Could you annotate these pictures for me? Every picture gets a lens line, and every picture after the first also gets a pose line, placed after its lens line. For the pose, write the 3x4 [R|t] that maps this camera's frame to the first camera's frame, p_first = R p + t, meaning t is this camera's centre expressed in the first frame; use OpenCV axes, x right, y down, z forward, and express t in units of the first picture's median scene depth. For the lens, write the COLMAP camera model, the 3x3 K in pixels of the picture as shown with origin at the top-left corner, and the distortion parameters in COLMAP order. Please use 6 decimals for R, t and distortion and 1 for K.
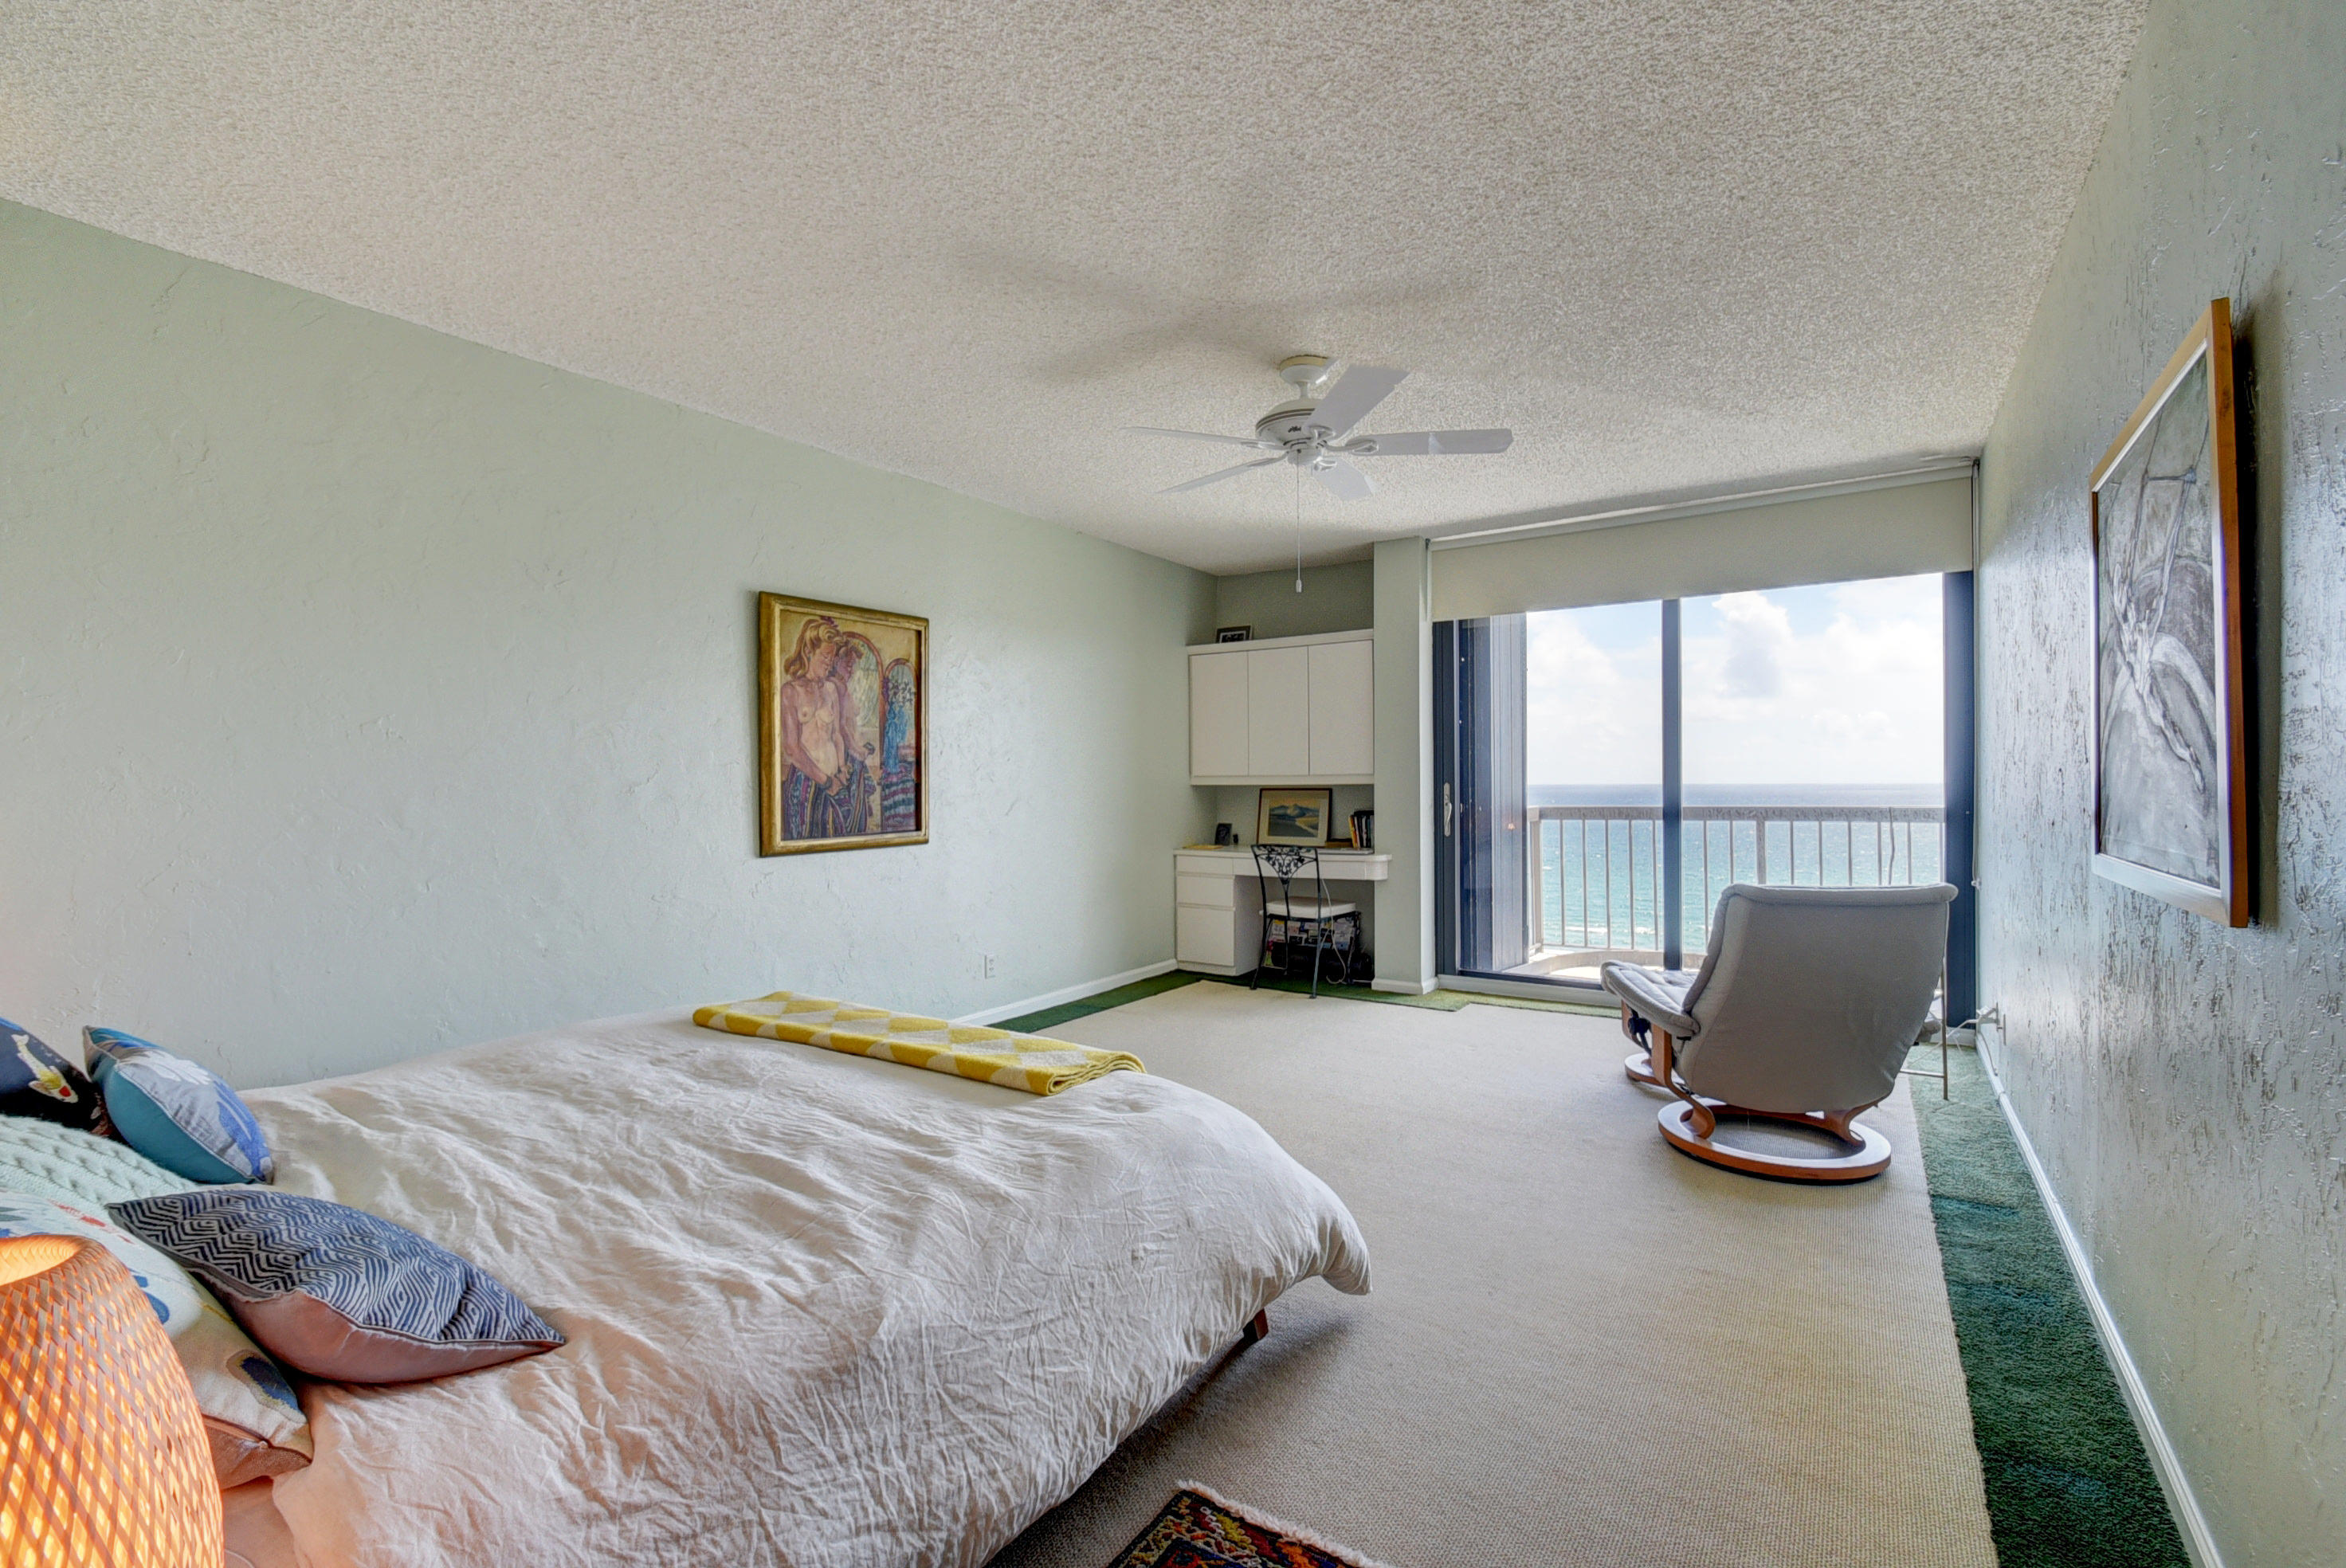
lens RADIAL K [[1019.0, 0, 1159.3], [0, 1019.0, 783.2], [0, 0, 1]] dist [0.009136, -0.012169]
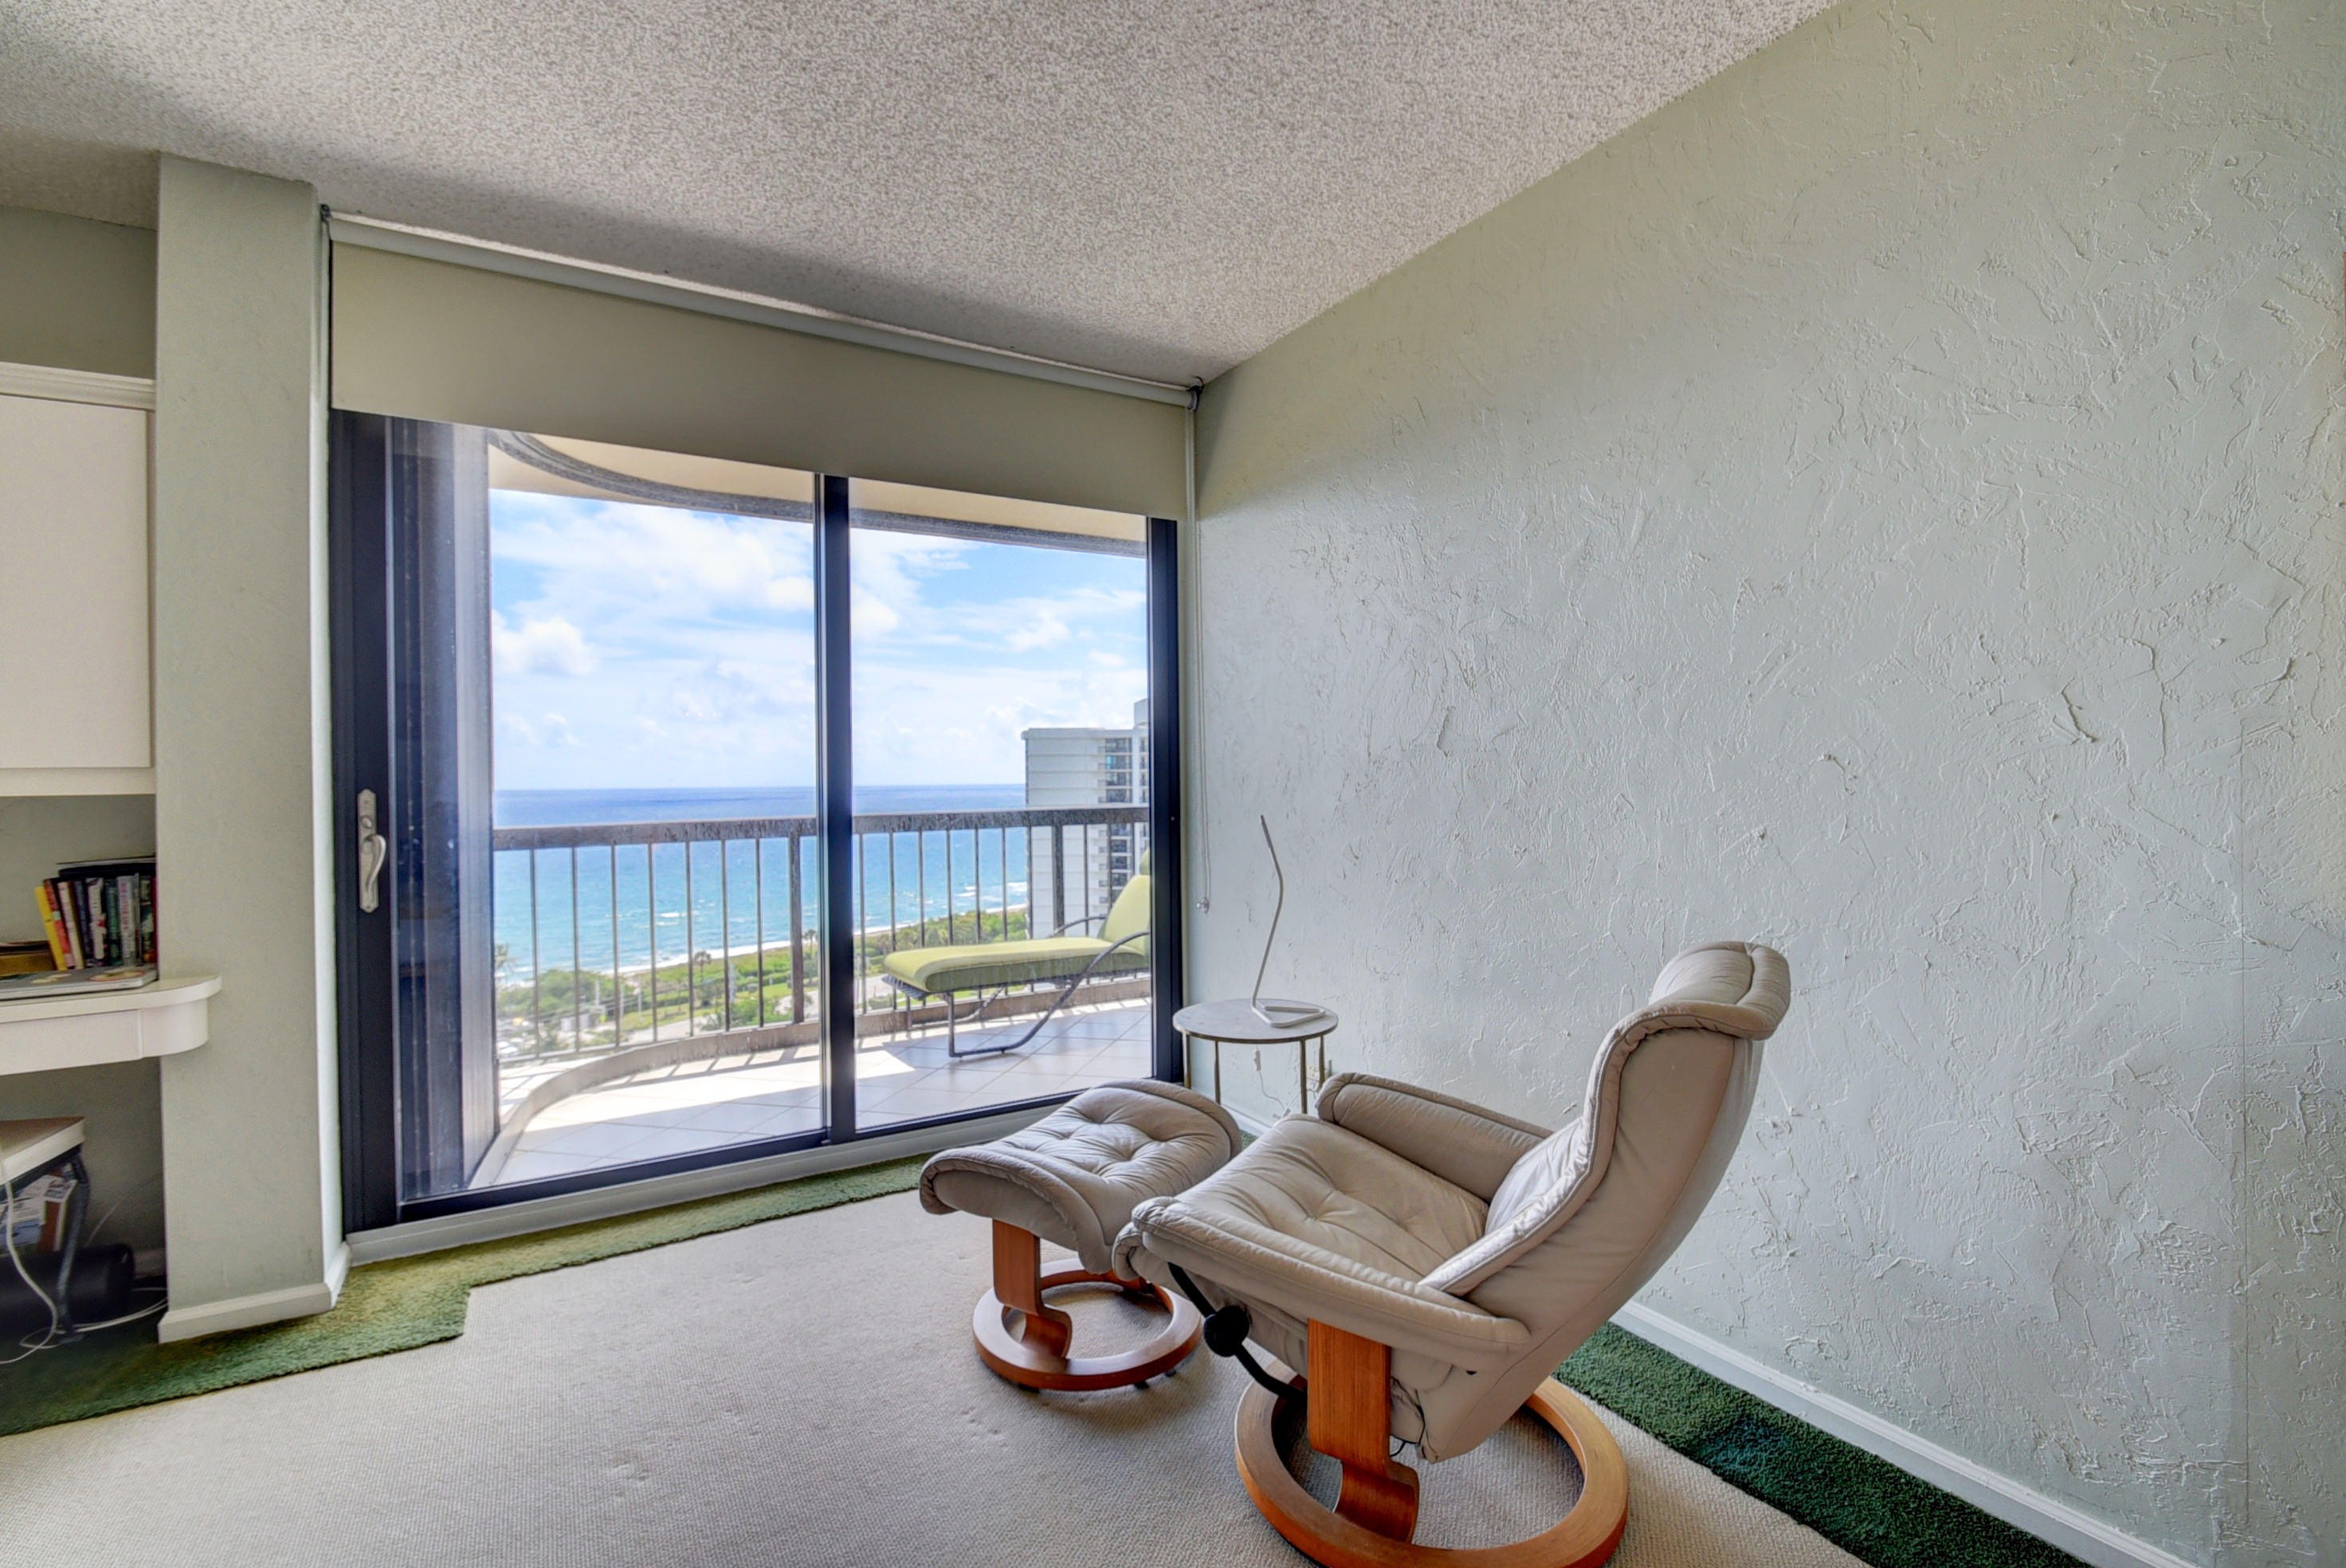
lens RADIAL K [[1019.0, 0, 1198.2], [0, 1019.0, 795.1], [0, 0, 1]] dist [0.009136, -0.012169]
pose [[0.433216, -0.014330, 0.901176, 0.042798], [0.009990, 0.999889, 0.011098, 0.000670], [-0.901235, 0.004195, 0.433310, 0.495140]]
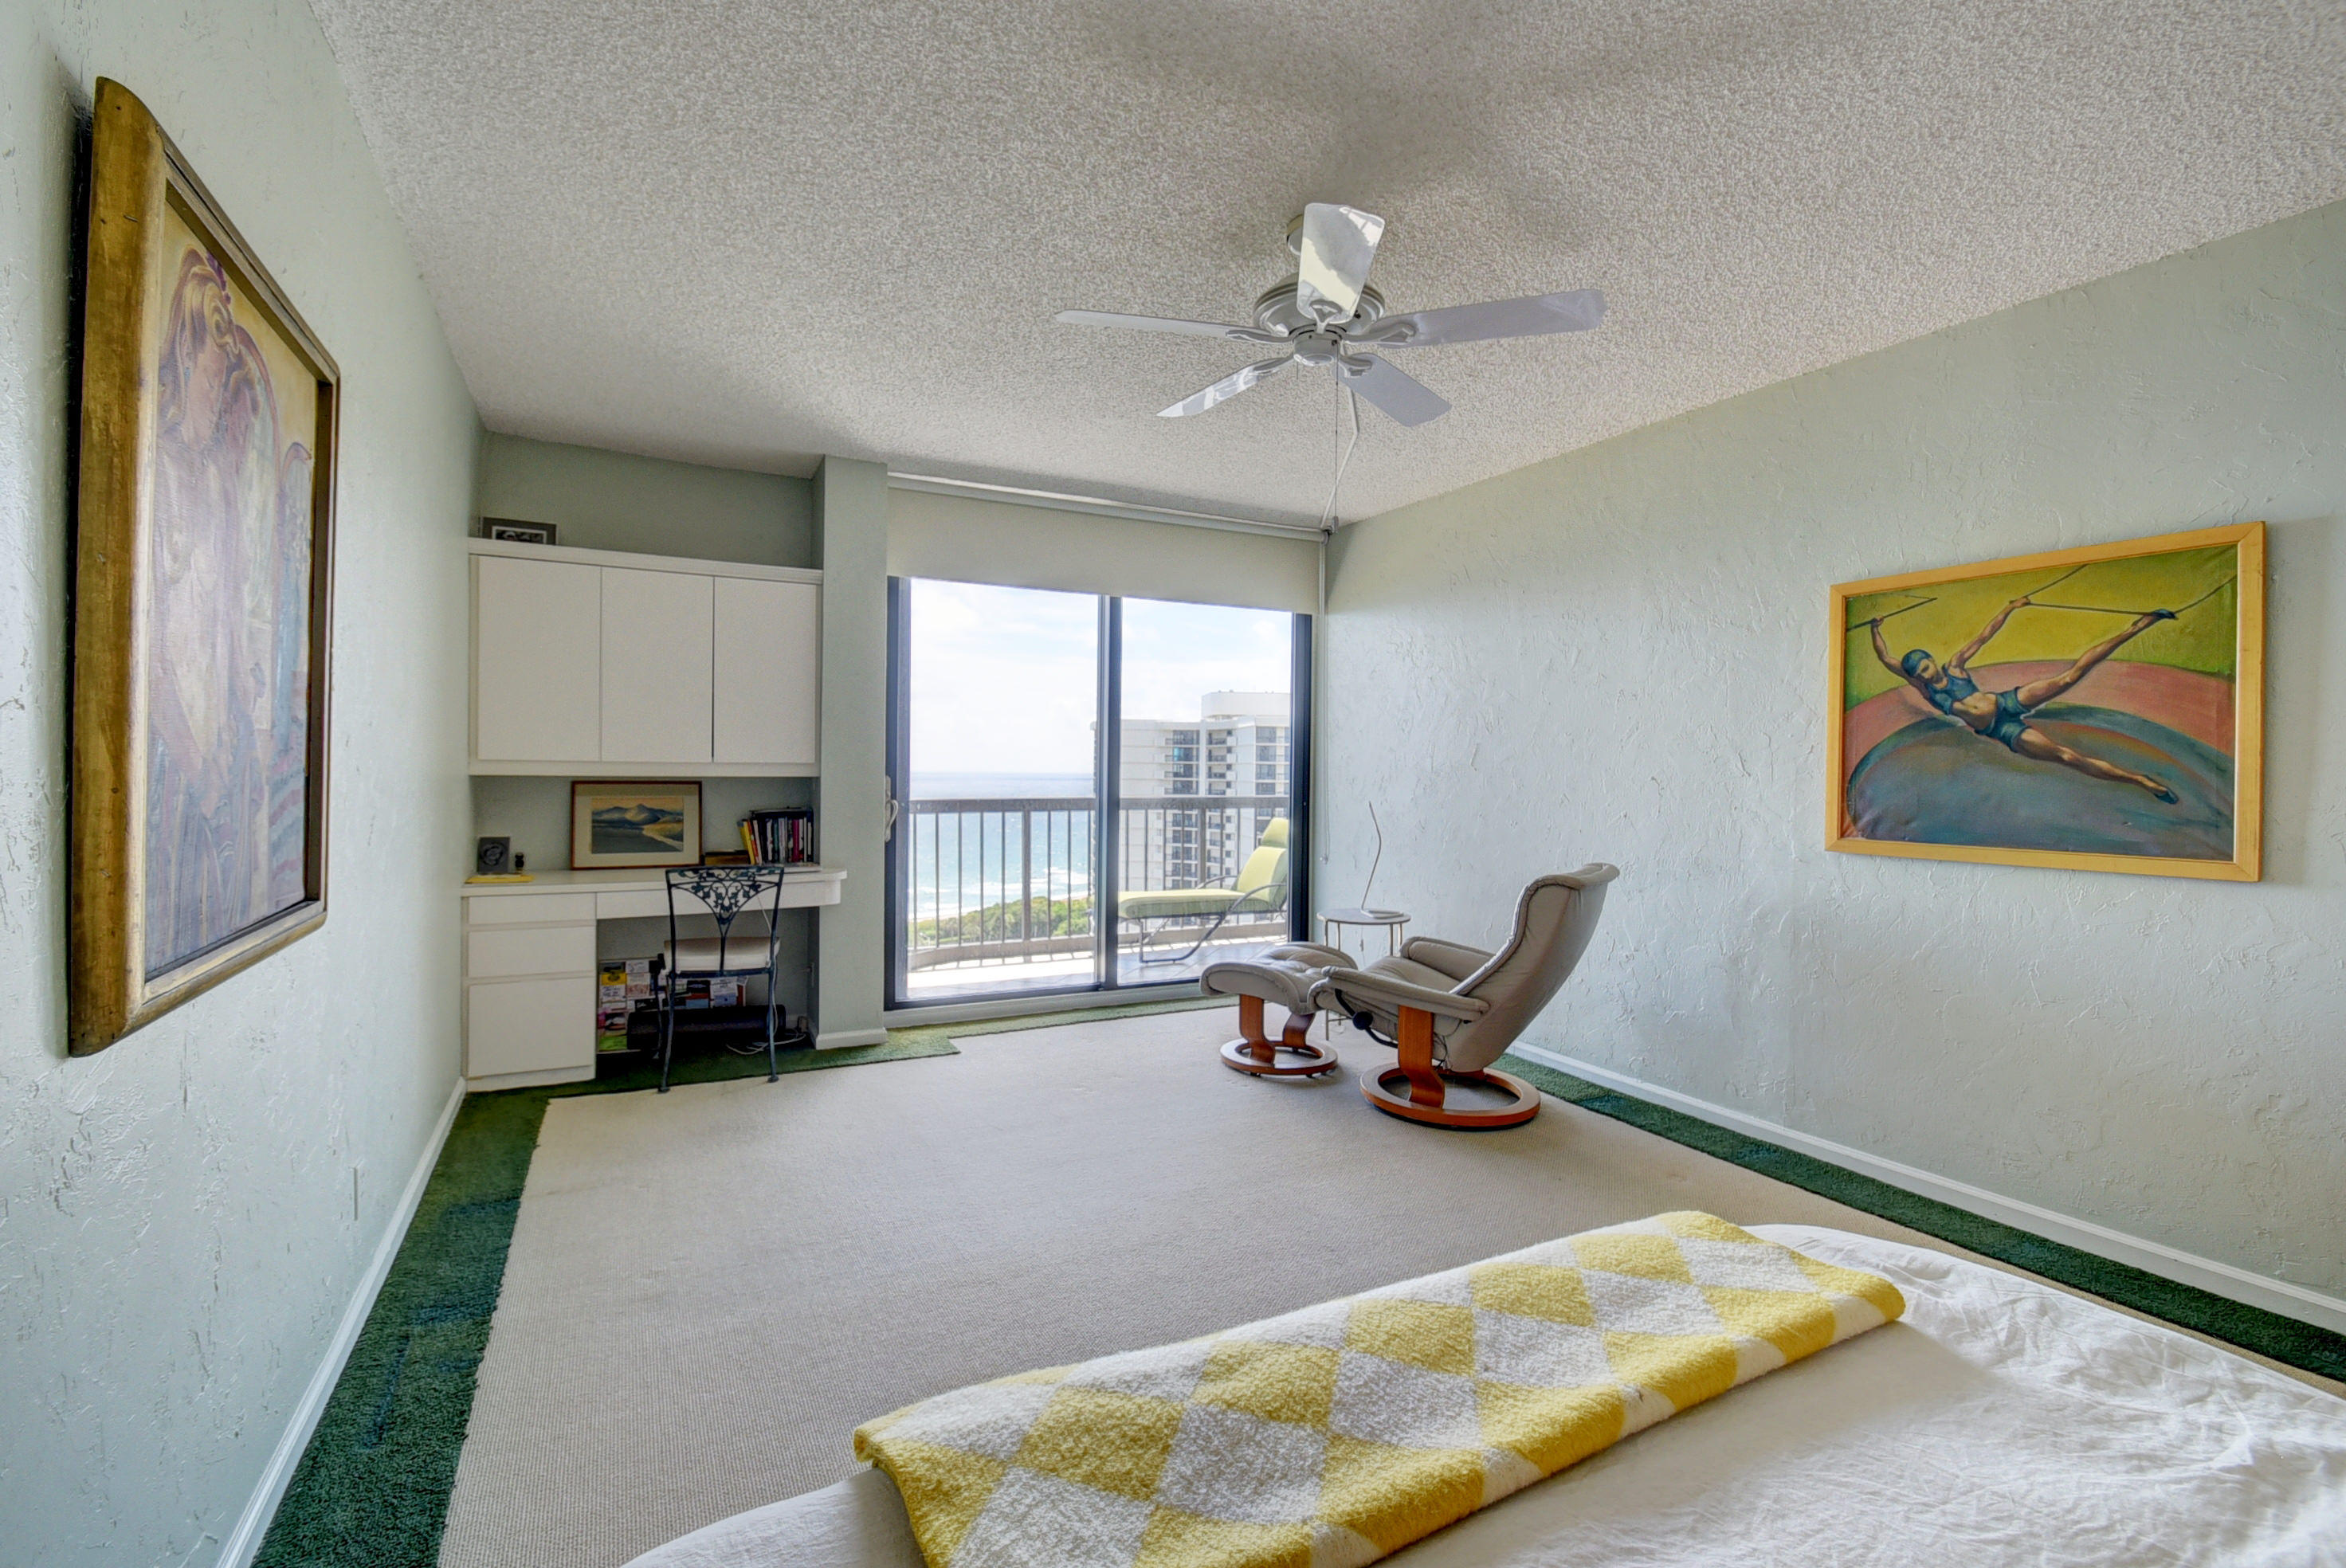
lens RADIAL K [[1019.0, 0, 1187.0], [0, 1019.0, 789.1], [0, 0, 1]] dist [0.009136, -0.012169]
pose [[0.498607, -0.004372, 0.866817, -0.307080], [-0.012907, 0.999839, 0.012467, -0.003164], [-0.866732, -0.017404, 0.498470, 0.390034]]
